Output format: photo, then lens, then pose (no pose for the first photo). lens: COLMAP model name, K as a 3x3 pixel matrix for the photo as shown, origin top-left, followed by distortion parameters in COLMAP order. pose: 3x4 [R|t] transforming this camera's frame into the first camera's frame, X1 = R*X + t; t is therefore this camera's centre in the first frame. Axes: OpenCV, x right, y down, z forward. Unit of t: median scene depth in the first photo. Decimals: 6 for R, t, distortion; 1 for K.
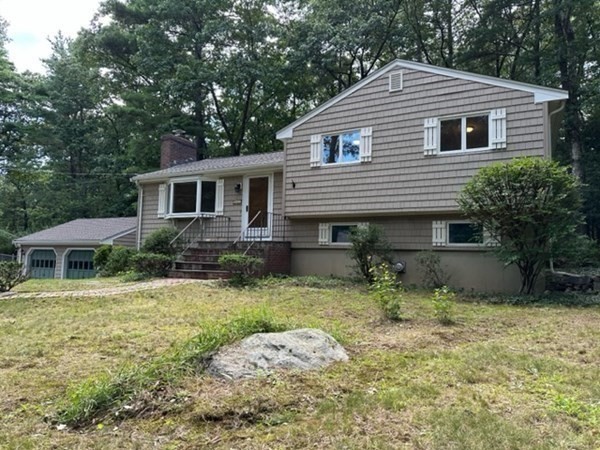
lens RADIAL K [[417.3, 0, 300.3], [0, 417.3, 224.2], [0, 0, 1]] dist [0.002089, 0.000142]
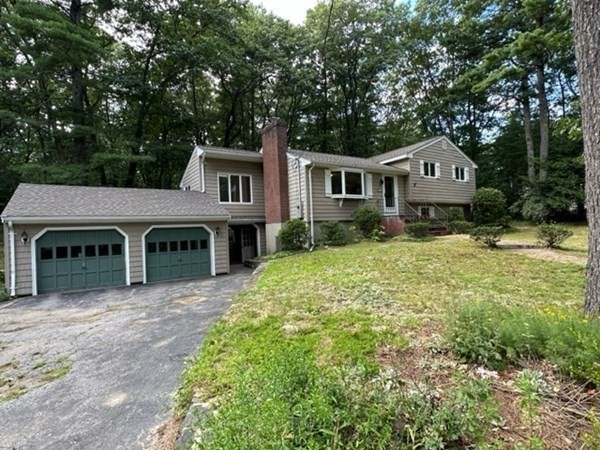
lens RADIAL K [[316.0, 0, 300.2], [0, 316.0, 224.1], [0, 0, 1]] dist [-0.001290, -0.000033]
pose [[0.458158, -0.028588, 0.888411, -1.368482], [-0.032660, 0.998266, 0.048966, 0.025444], [-0.888270, -0.051449, 0.456430, 0.724879]]
